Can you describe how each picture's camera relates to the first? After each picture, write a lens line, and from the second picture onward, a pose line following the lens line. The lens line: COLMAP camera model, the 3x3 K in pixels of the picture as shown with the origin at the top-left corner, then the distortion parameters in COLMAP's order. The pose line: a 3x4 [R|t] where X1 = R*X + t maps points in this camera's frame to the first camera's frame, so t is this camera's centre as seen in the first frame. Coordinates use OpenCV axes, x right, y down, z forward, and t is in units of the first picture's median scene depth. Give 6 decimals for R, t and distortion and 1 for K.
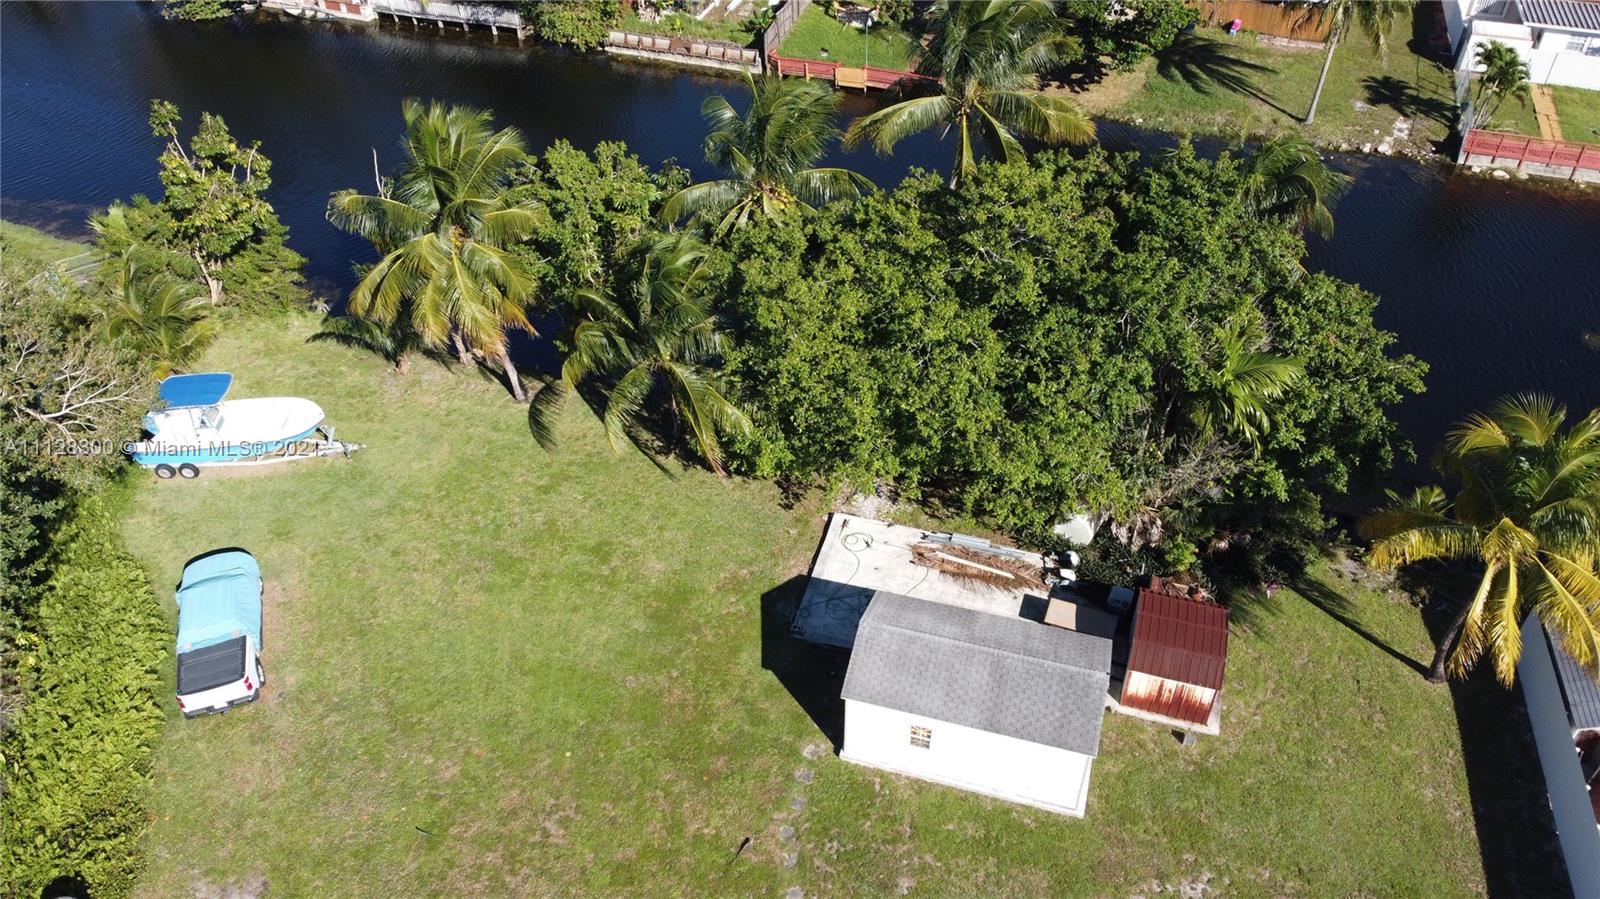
lens RADIAL K [[1207.4, 0, 802.3], [0, 1207.4, 451.4], [0, 0, 1]] dist [-0.004870, -0.001289]
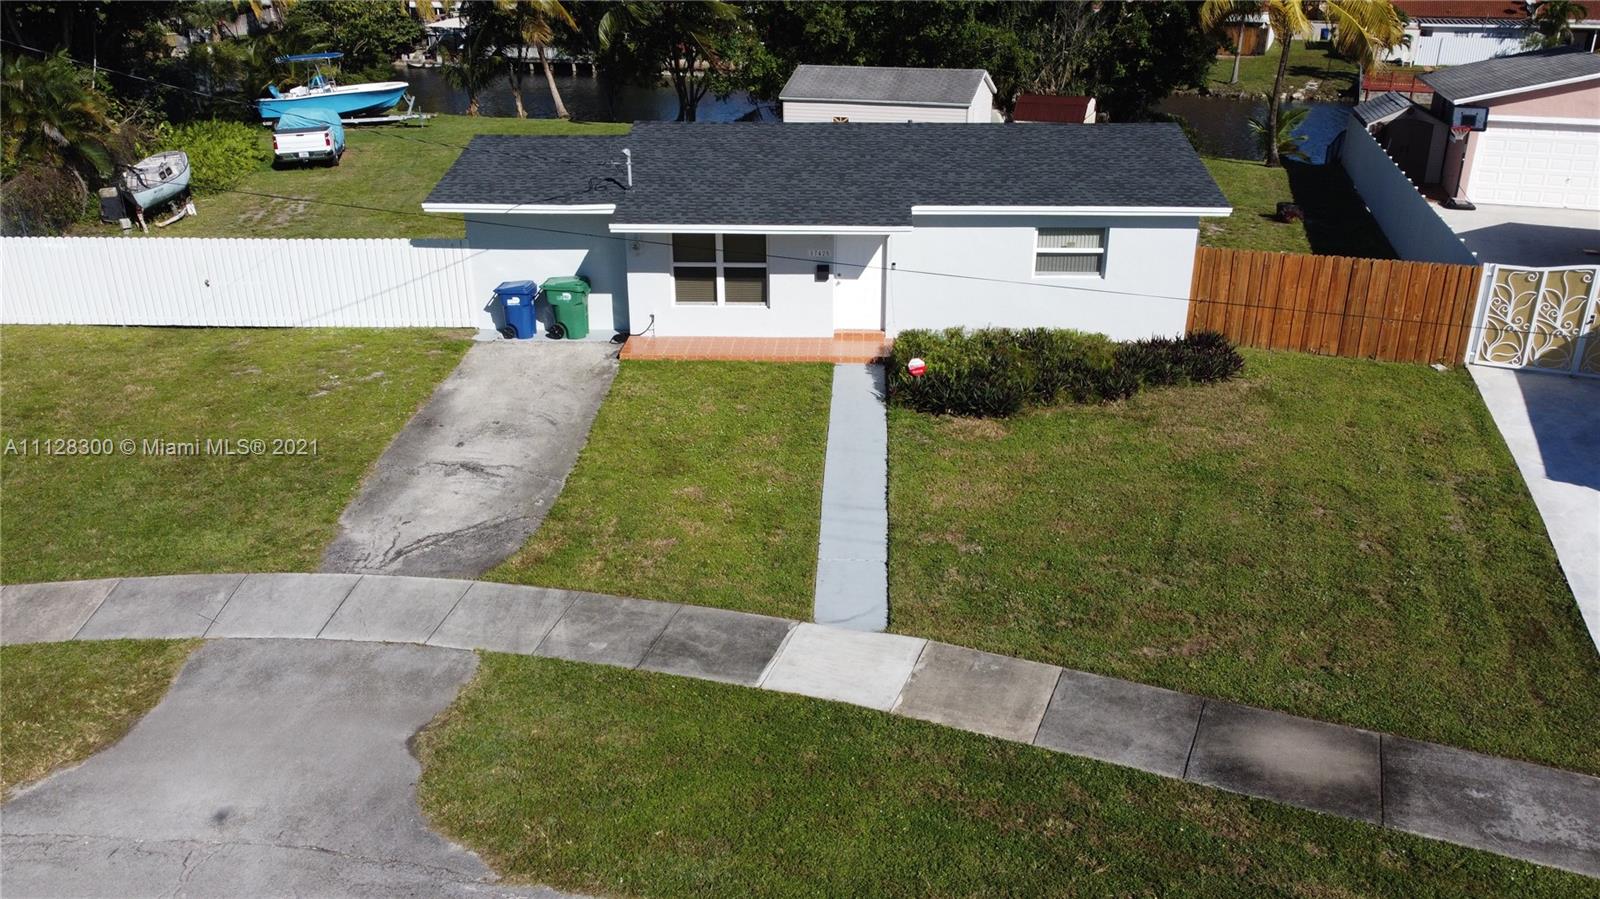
lens RADIAL K [[1207.4, 0, 792.1], [0, 1207.4, 459.5], [0, 0, 1]] dist [-0.004870, -0.001289]
pose [[0.997592, 0.027593, -0.063633, 0.119056], [-0.045592, 0.952273, -0.301824, 0.823795], [0.052268, 0.303999, 0.951238, -0.091440]]
